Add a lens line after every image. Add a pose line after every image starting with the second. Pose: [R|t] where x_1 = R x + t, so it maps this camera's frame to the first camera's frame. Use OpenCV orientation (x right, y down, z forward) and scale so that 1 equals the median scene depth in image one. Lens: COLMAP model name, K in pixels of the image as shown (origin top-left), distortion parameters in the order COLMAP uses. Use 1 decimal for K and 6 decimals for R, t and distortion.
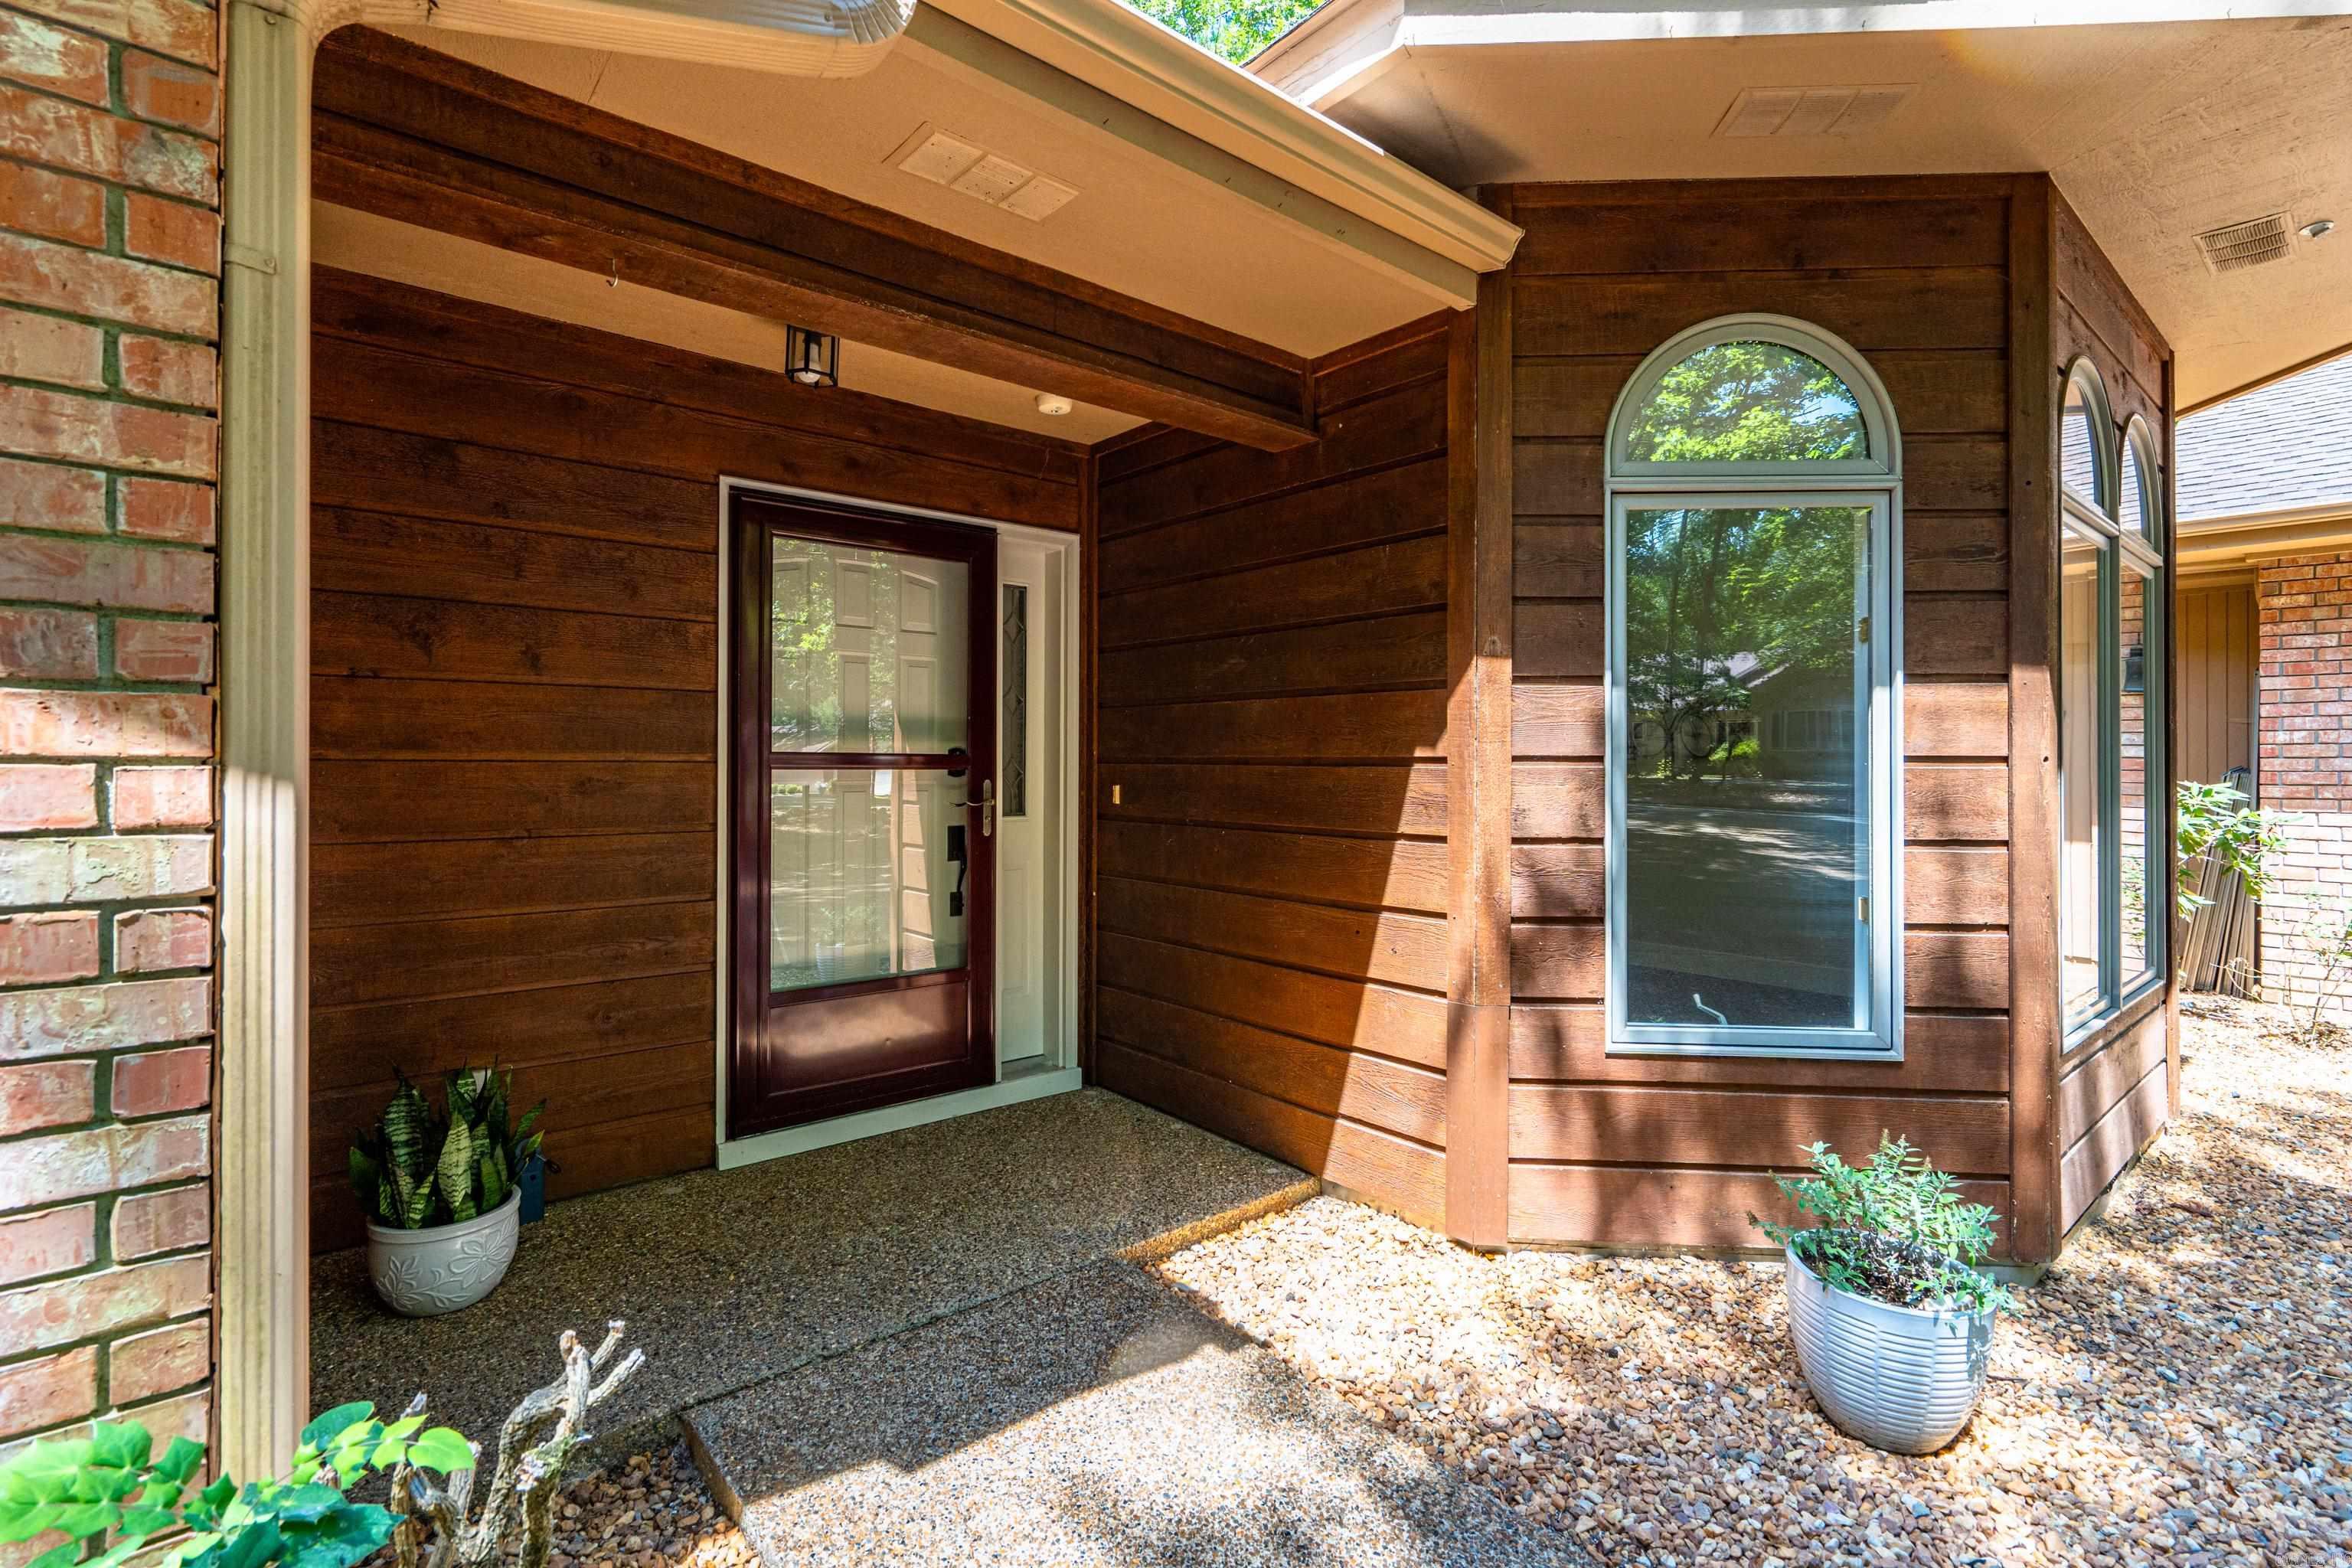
lens RADIAL K [[1077.4, 0, 1208.5], [0, 1077.4, 757.4], [0, 0, 1]] dist [-0.003032, -0.000701]
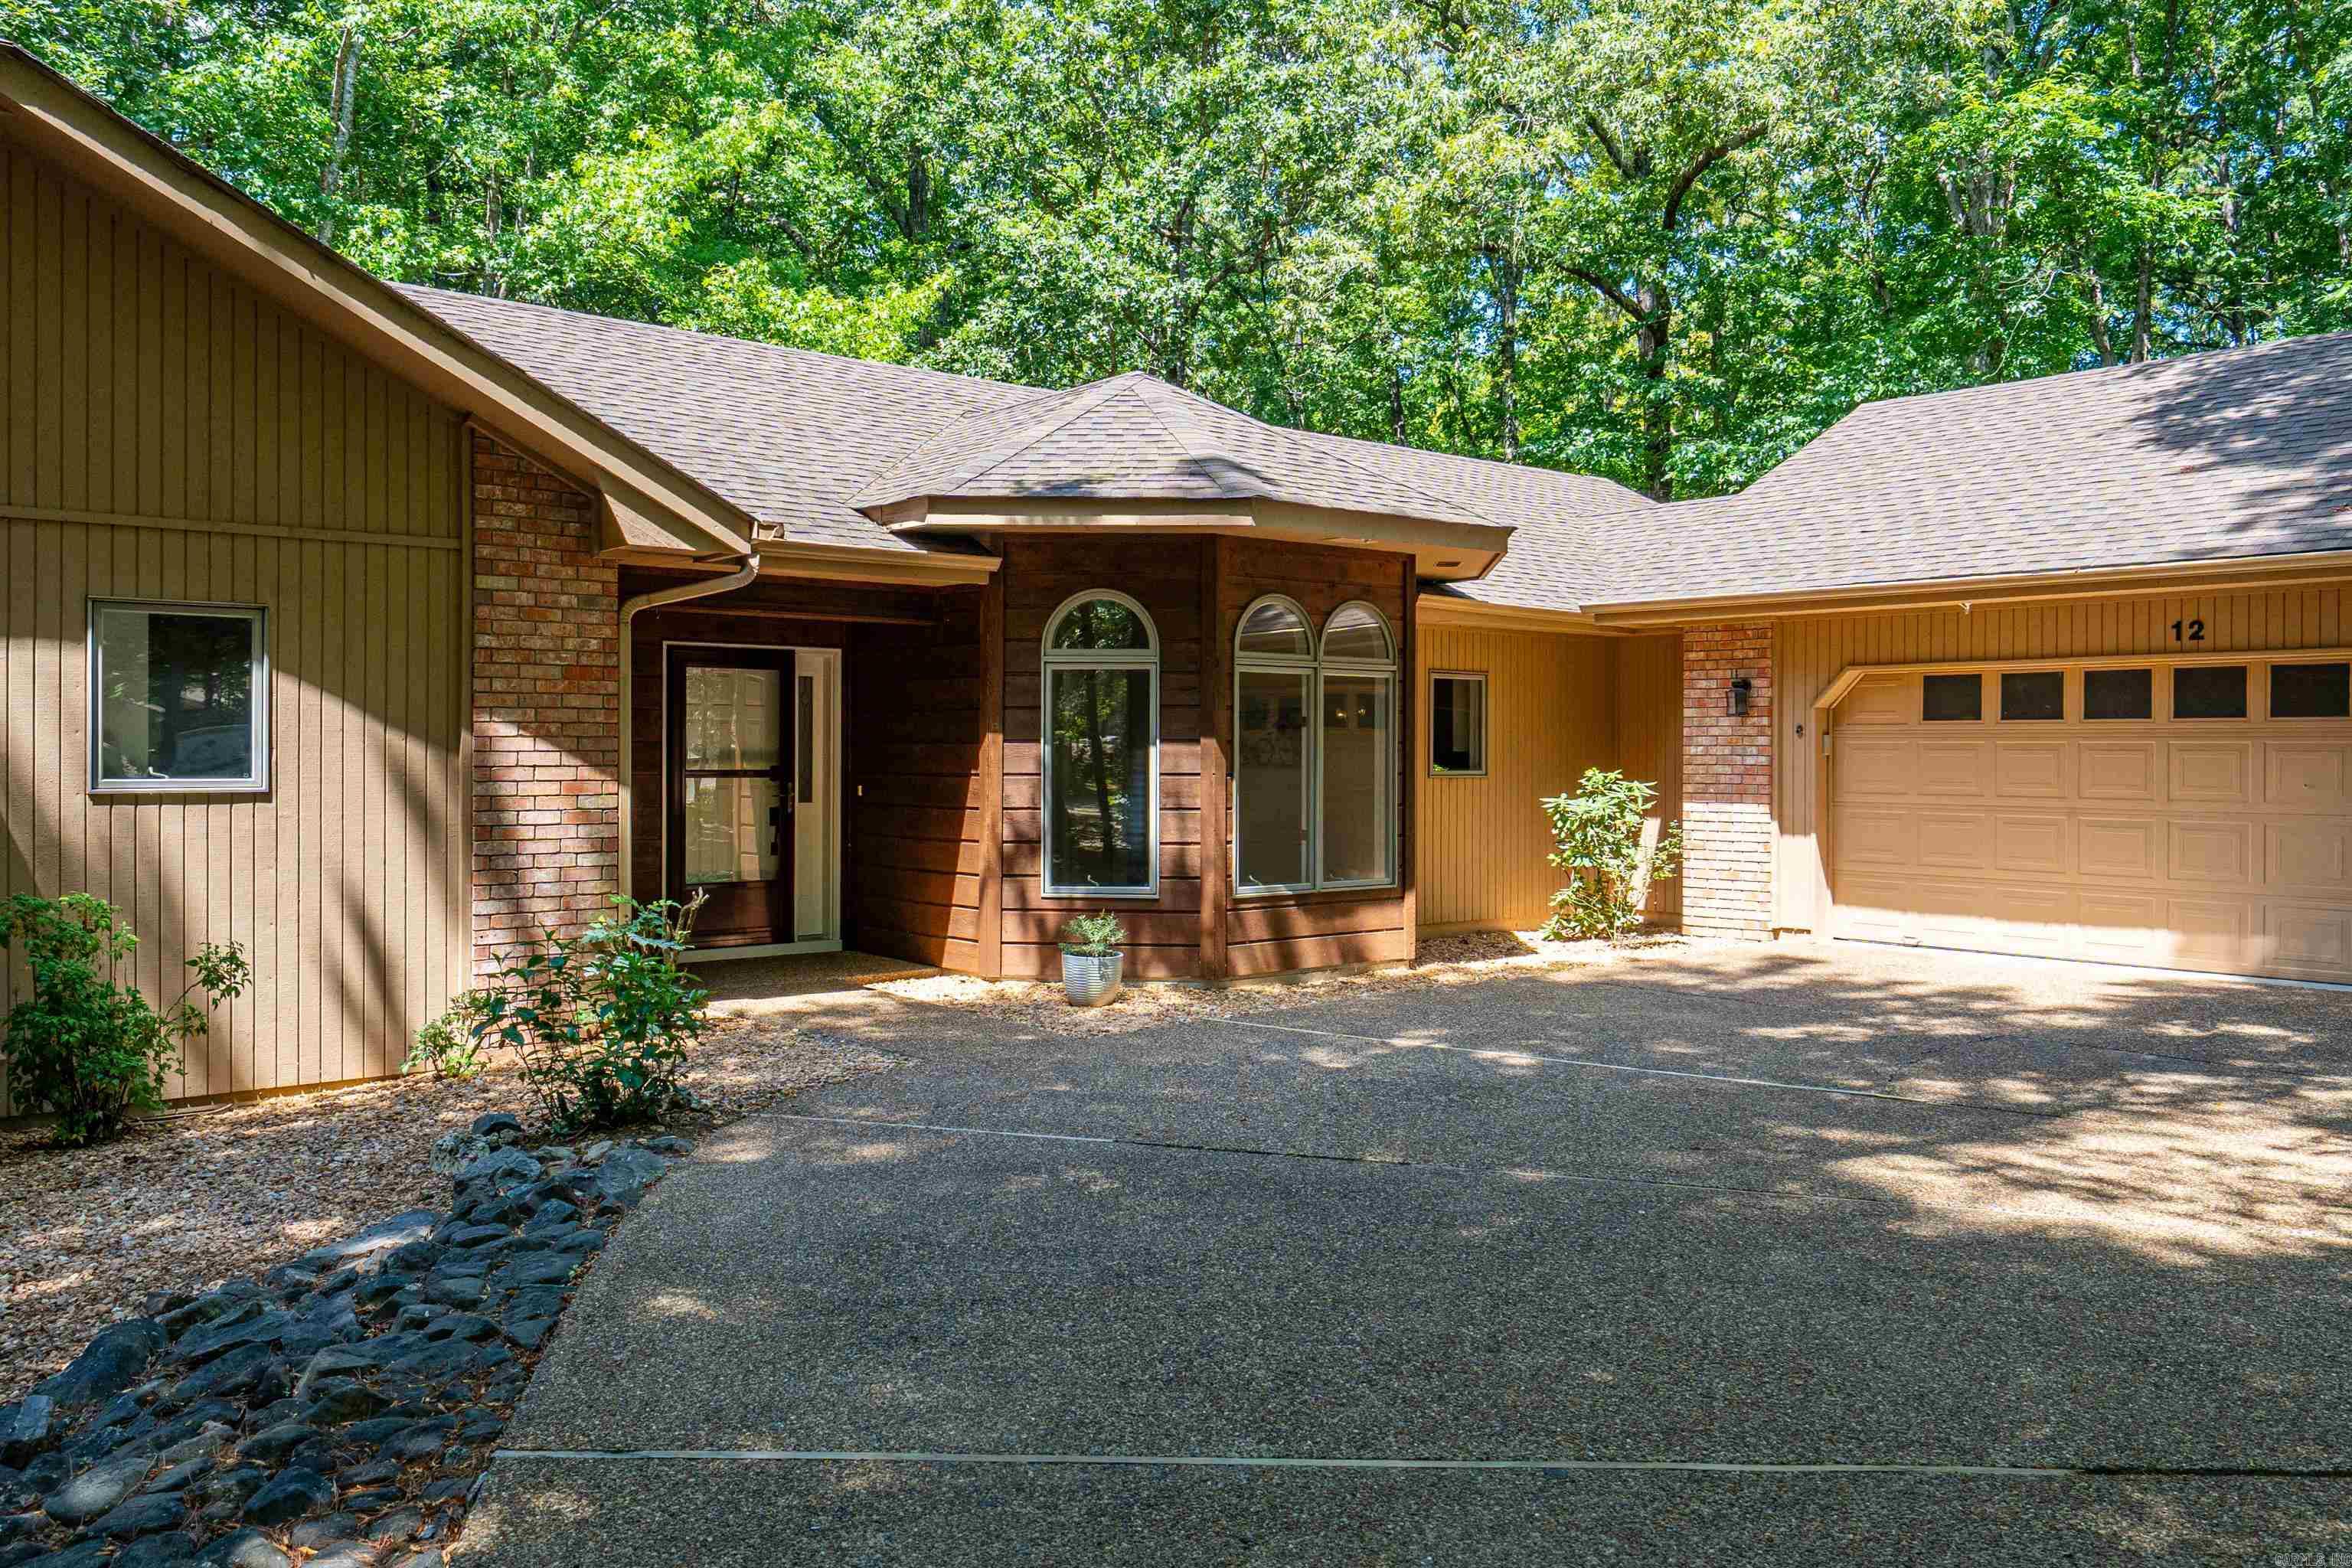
lens RADIAL K [[1767.2, 0, 1164.5], [0, 1767.2, 742.4], [0, 0, 1]] dist [-0.004443, 0.001412]
pose [[0.999737, -0.000492, -0.022929, 0.728079], [0.000518, 0.999999, 0.001165, -0.074561], [0.022928, -0.001176, 0.999736, -2.902542]]
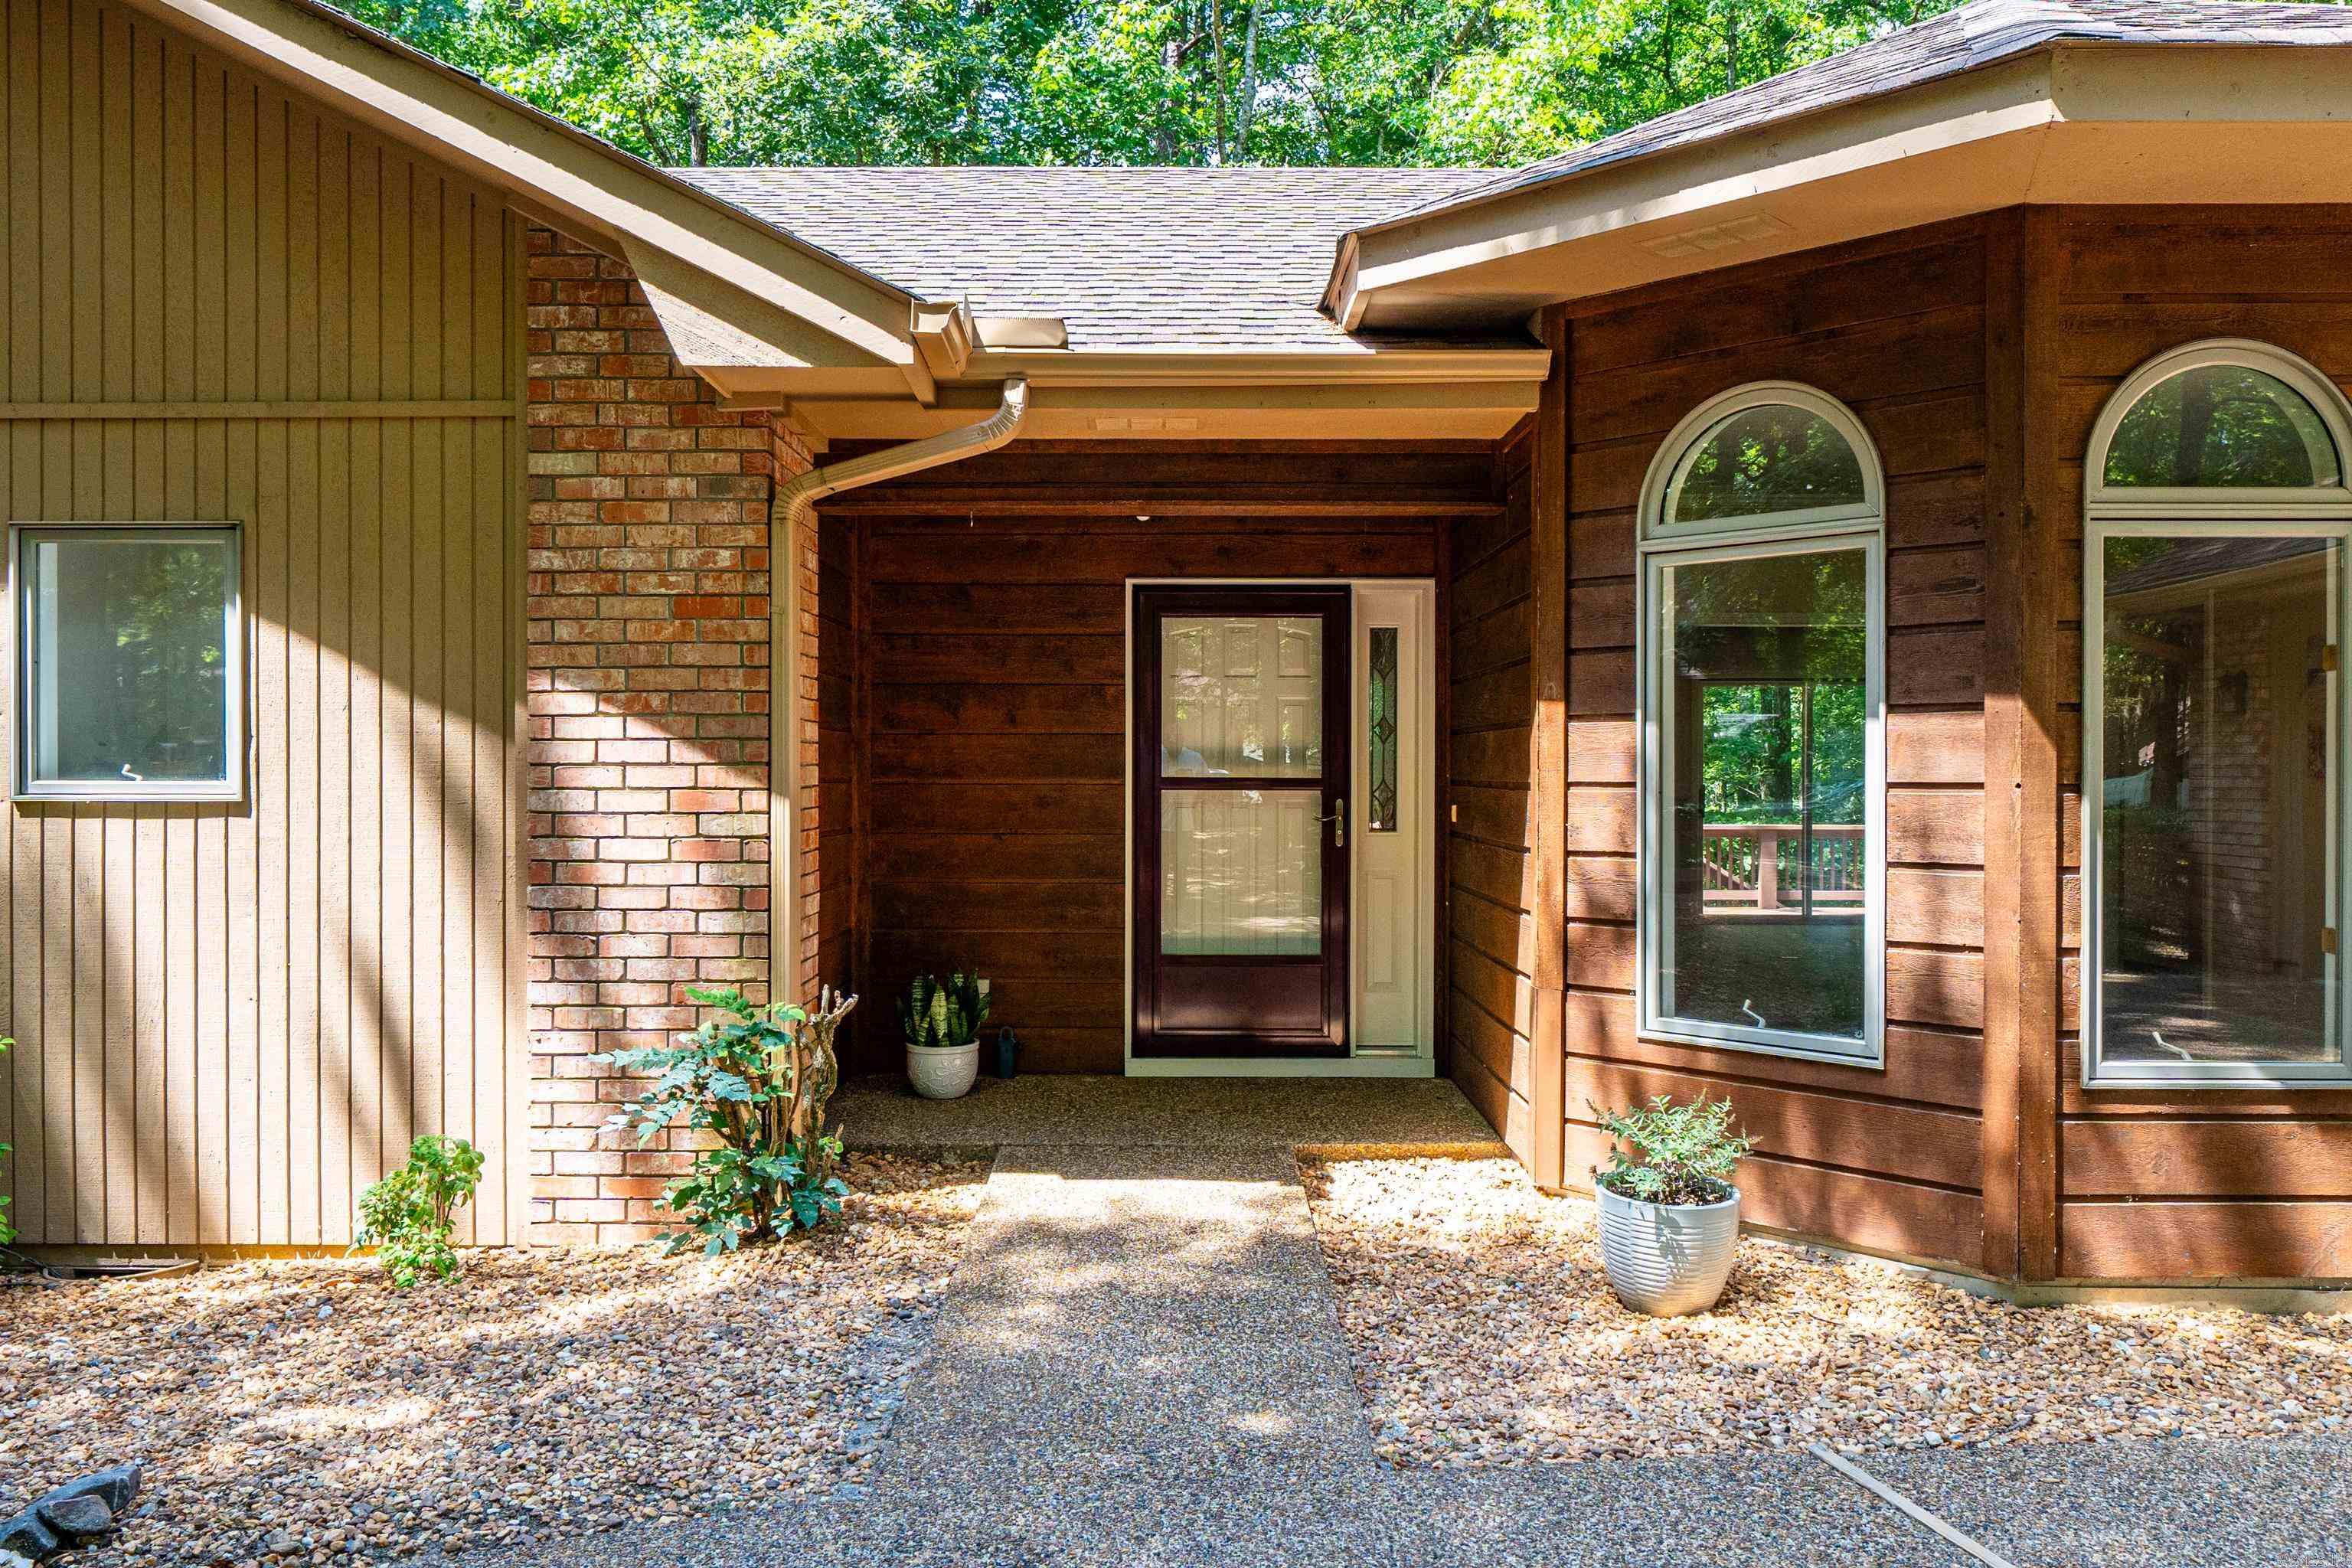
lens RADIAL K [[1661.6, 0, 1158.6], [0, 1661.6, 774.7], [0, 0, 1]] dist [-0.003623, 0.005638]
pose [[0.751470, -0.002031, -0.659764, 1.157378], [0.005772, 0.999977, 0.003496, -0.018684], [0.659742, -0.006435, 0.751465, -0.683417]]
